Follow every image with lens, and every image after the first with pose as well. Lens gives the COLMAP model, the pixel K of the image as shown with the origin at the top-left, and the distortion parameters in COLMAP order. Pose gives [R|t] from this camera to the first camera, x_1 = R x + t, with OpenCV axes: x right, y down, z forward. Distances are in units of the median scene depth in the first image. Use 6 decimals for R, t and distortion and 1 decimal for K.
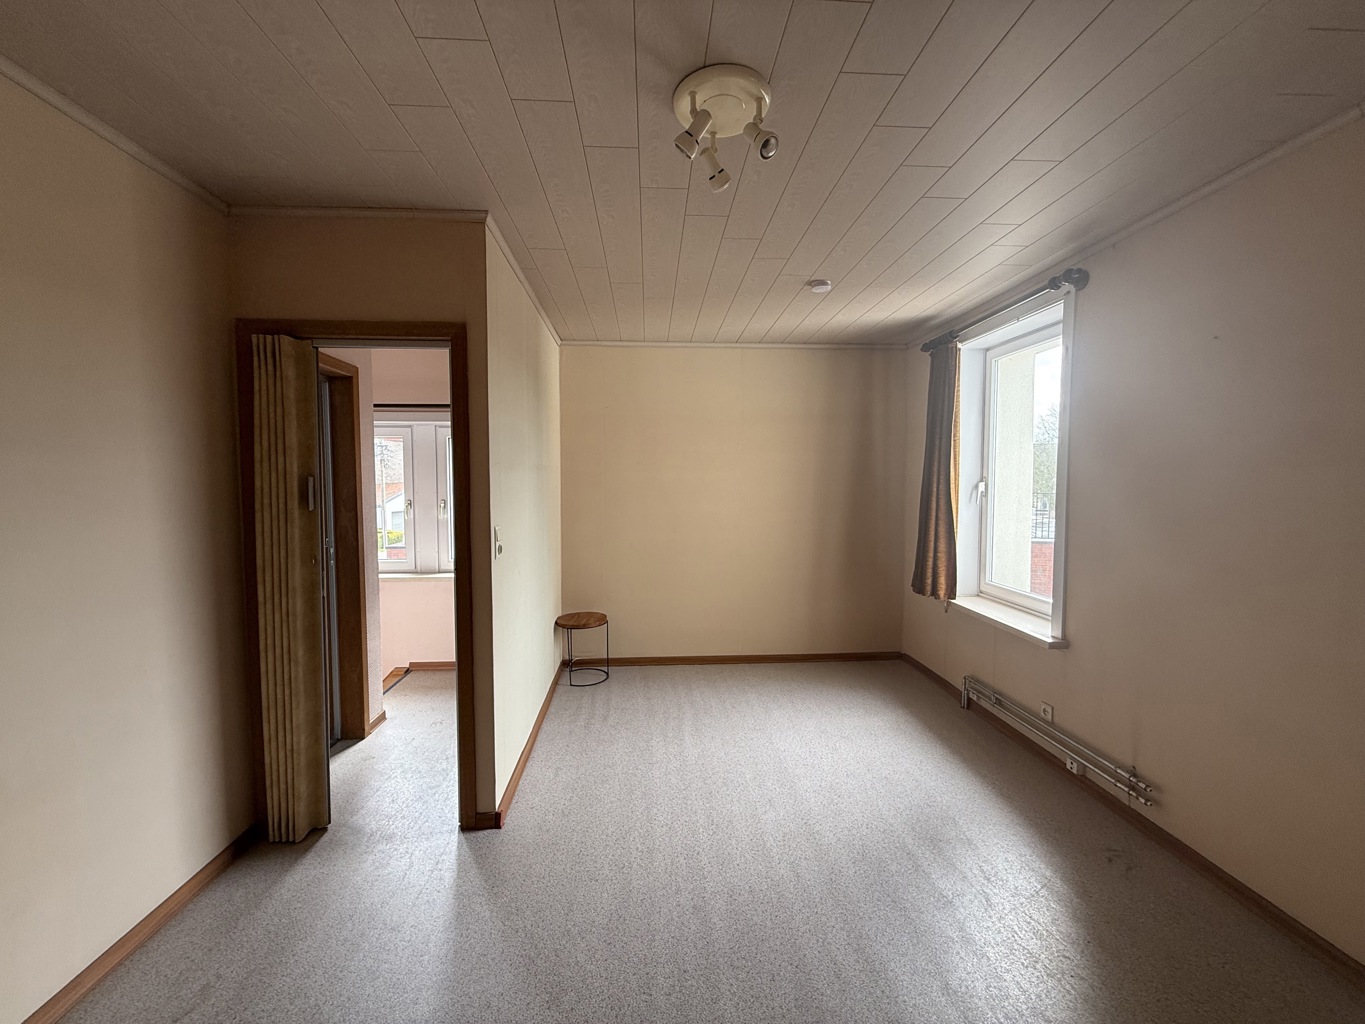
lens RADIAL K [[547.0, 0, 679.0], [0, 547.0, 516.6], [0, 0, 1]] dist [-0.003652, 0.001764]
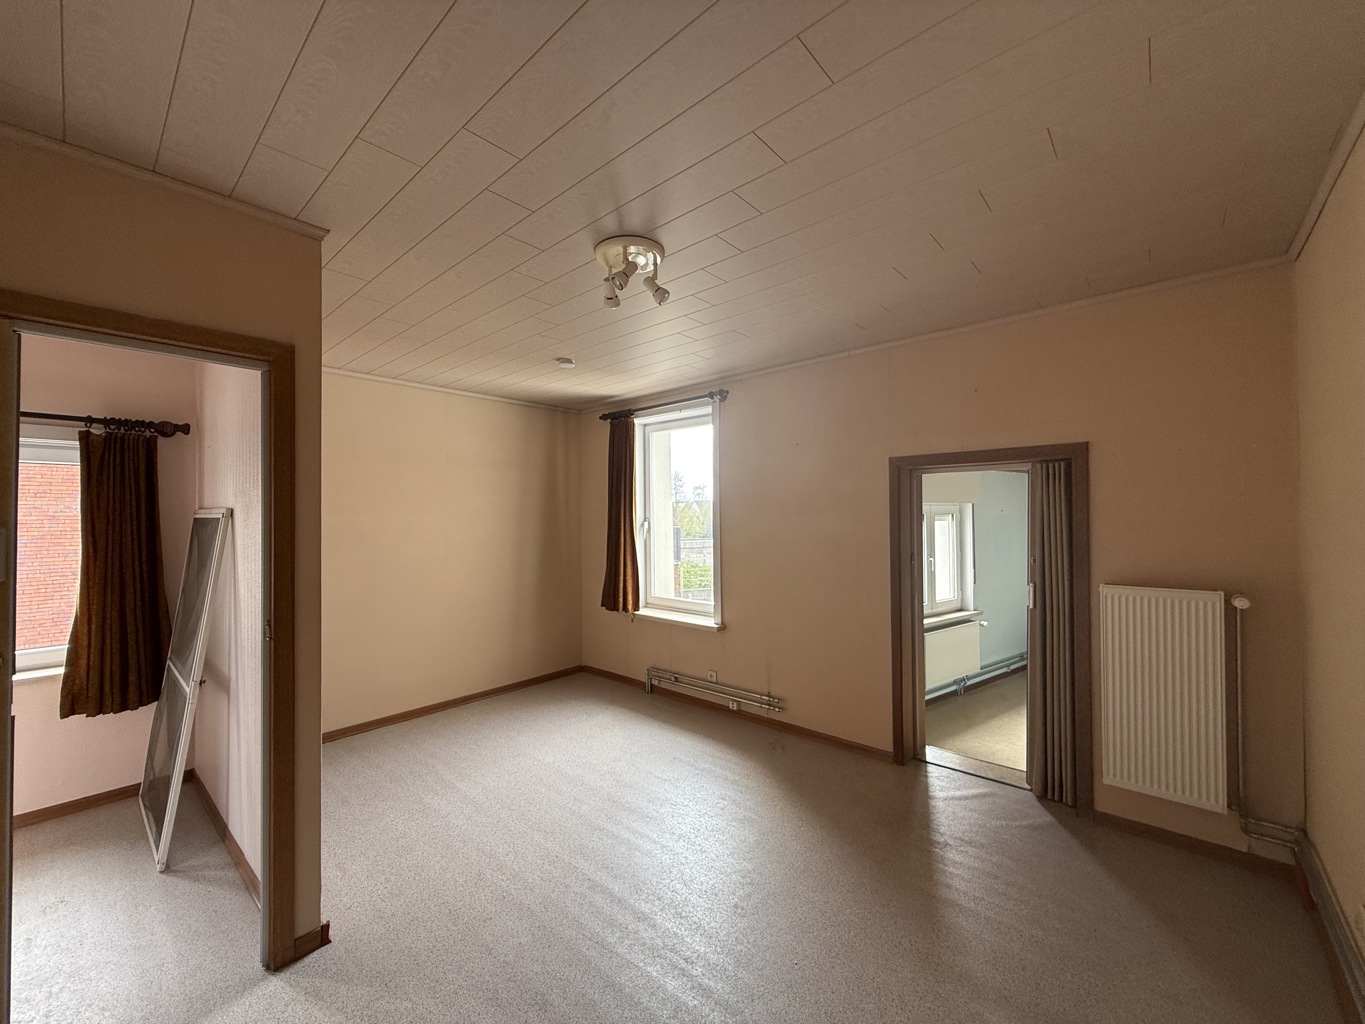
lens RADIAL K [[547.0, 0, 678.9], [0, 547.0, 511.9], [0, 0, 1]] dist [-0.003652, 0.001764]
pose [[0.704611, 0.002160, 0.709591, -0.418200], [0.054979, 0.996823, -0.057627, -0.005137], [-0.707461, 0.079617, 0.702254, -0.010788]]
